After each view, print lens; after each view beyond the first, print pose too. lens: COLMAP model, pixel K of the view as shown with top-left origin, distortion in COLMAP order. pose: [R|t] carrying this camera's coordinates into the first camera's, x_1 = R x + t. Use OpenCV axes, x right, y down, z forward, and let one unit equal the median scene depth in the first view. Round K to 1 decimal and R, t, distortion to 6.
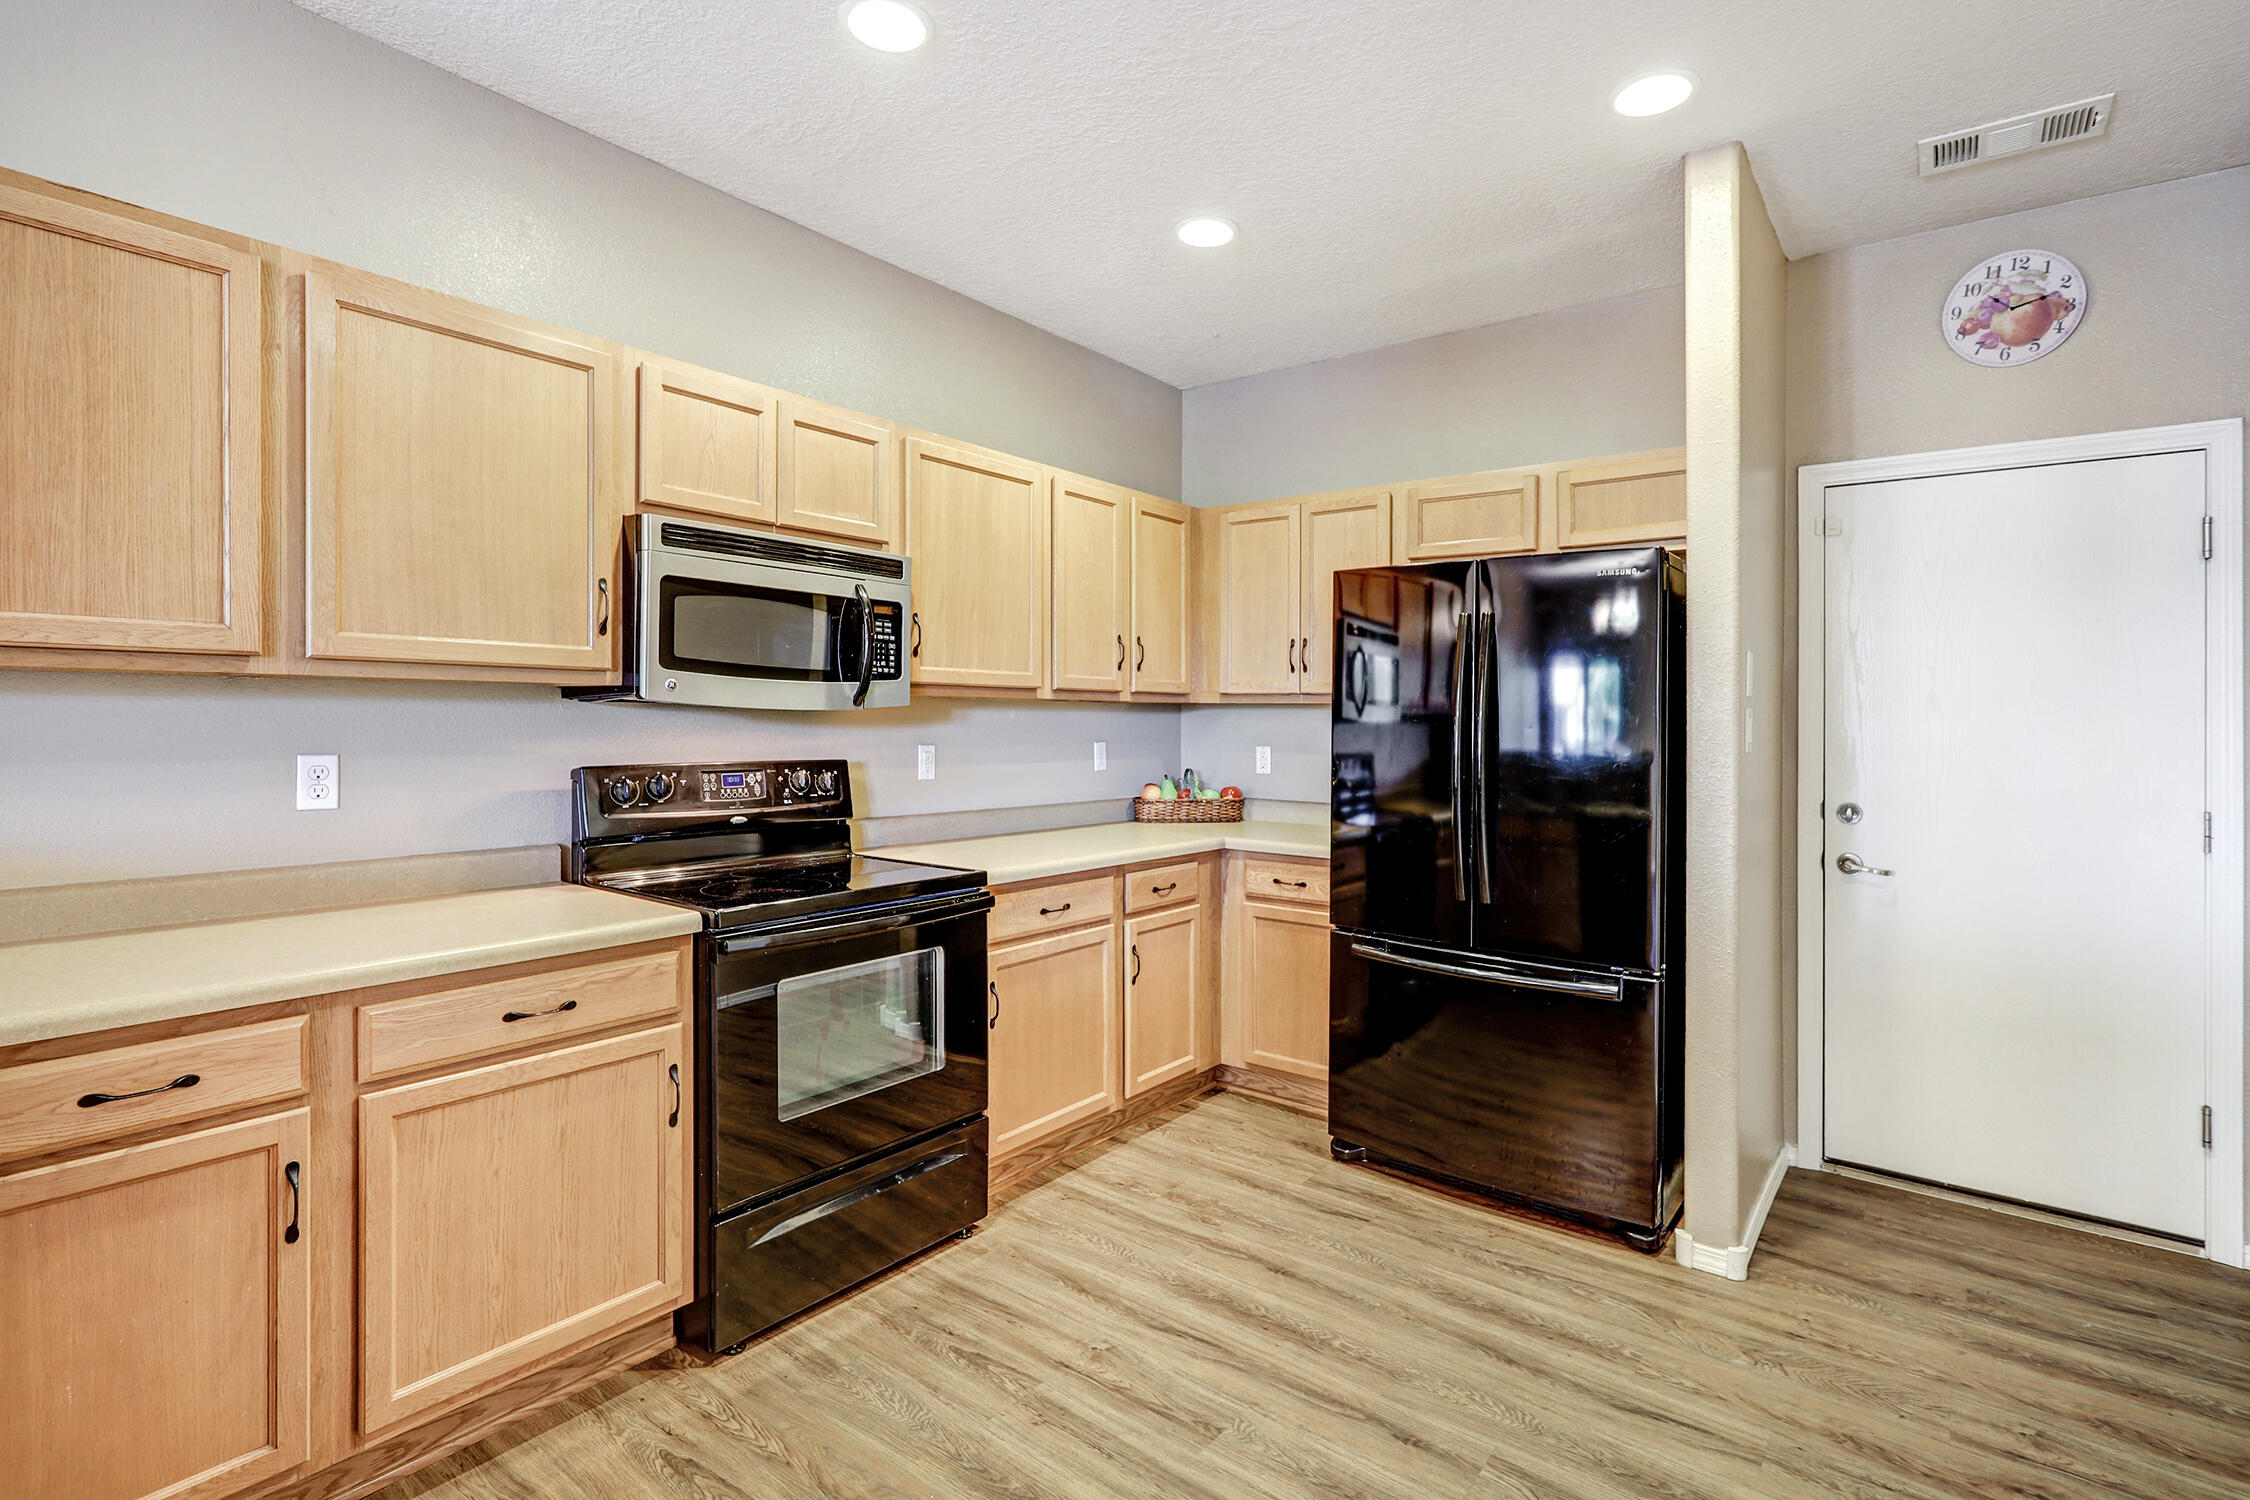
lens RADIAL K [[1058.1, 0, 1123.9], [0, 1058.1, 699.7], [0, 0, 1]] dist [-0.001619, 0.001230]
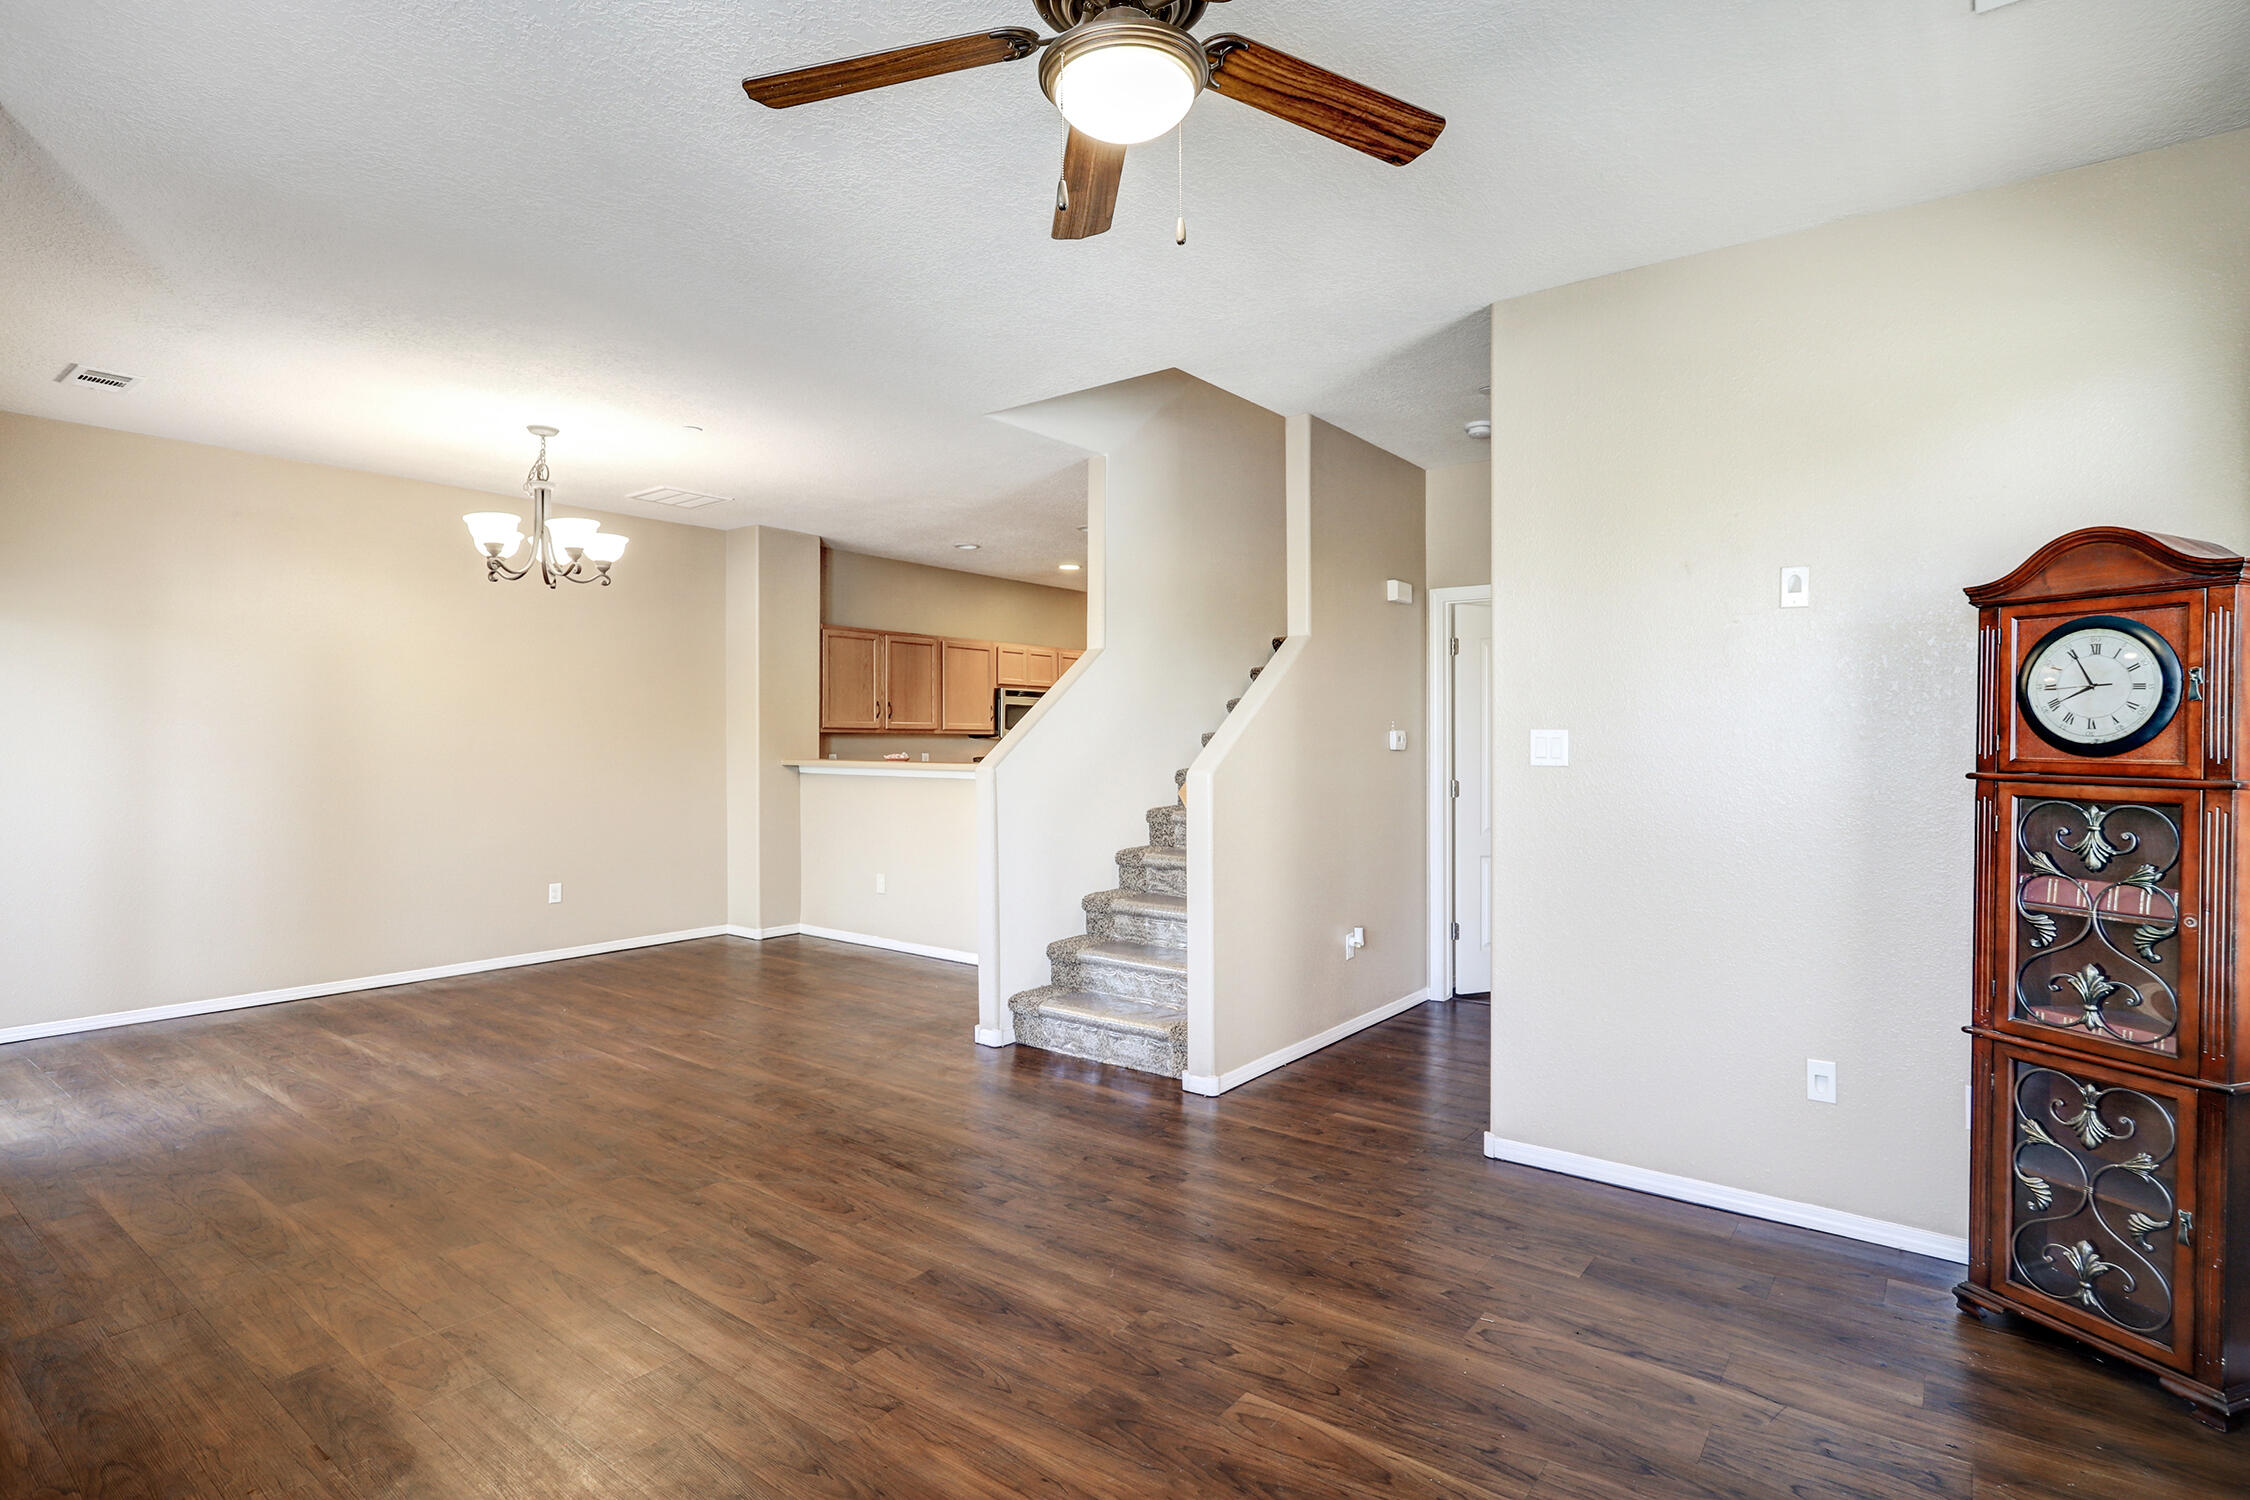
lens RADIAL K [[1133.9, 0, 1126.1], [0, 1133.9, 741.7], [0, 0, 1]] dist [-0.006618, -0.000009]
pose [[0.999928, -0.007926, 0.009004, -0.041792], [0.007776, 0.999833, 0.016556, -0.040361], [-0.009134, -0.016485, 0.999822, -2.477635]]
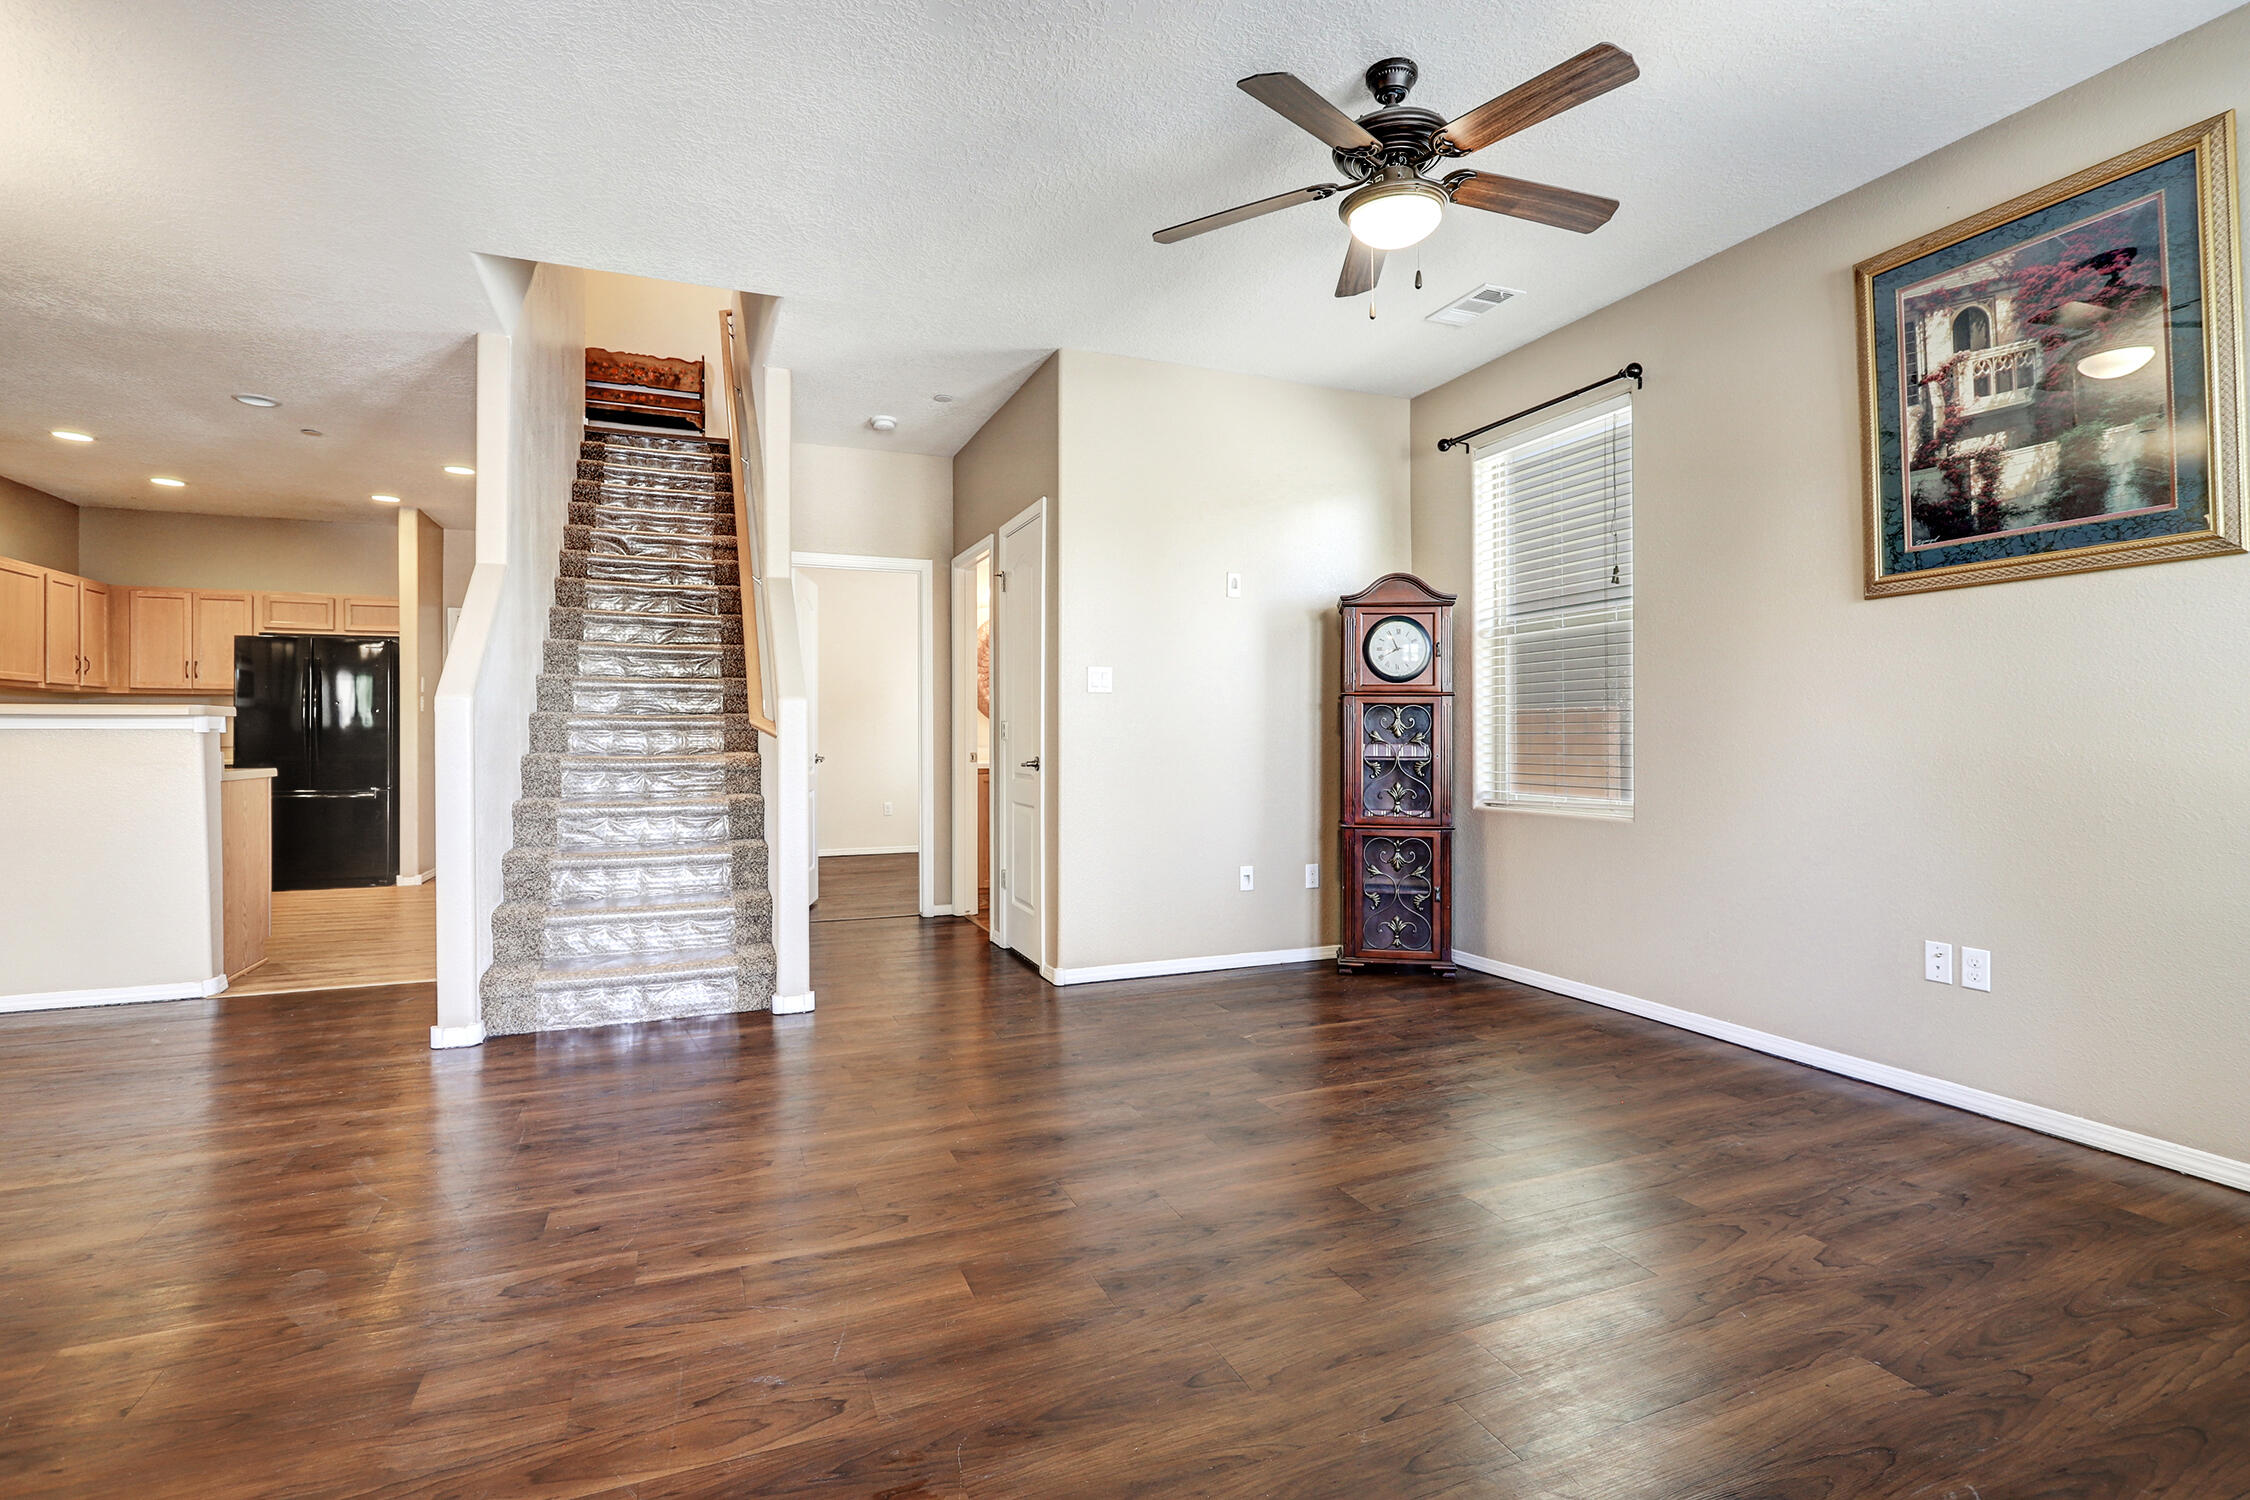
lens RADIAL K [[1084.5, 0, 1146.7], [0, 1084.5, 723.4], [0, 0, 1]] dist [-0.000470, 0.001345]
pose [[0.484364, -0.004613, 0.874854, -1.013312], [-0.005753, 0.999948, 0.008458, 0.044497], [-0.874847, -0.009129, 0.484312, -2.105759]]
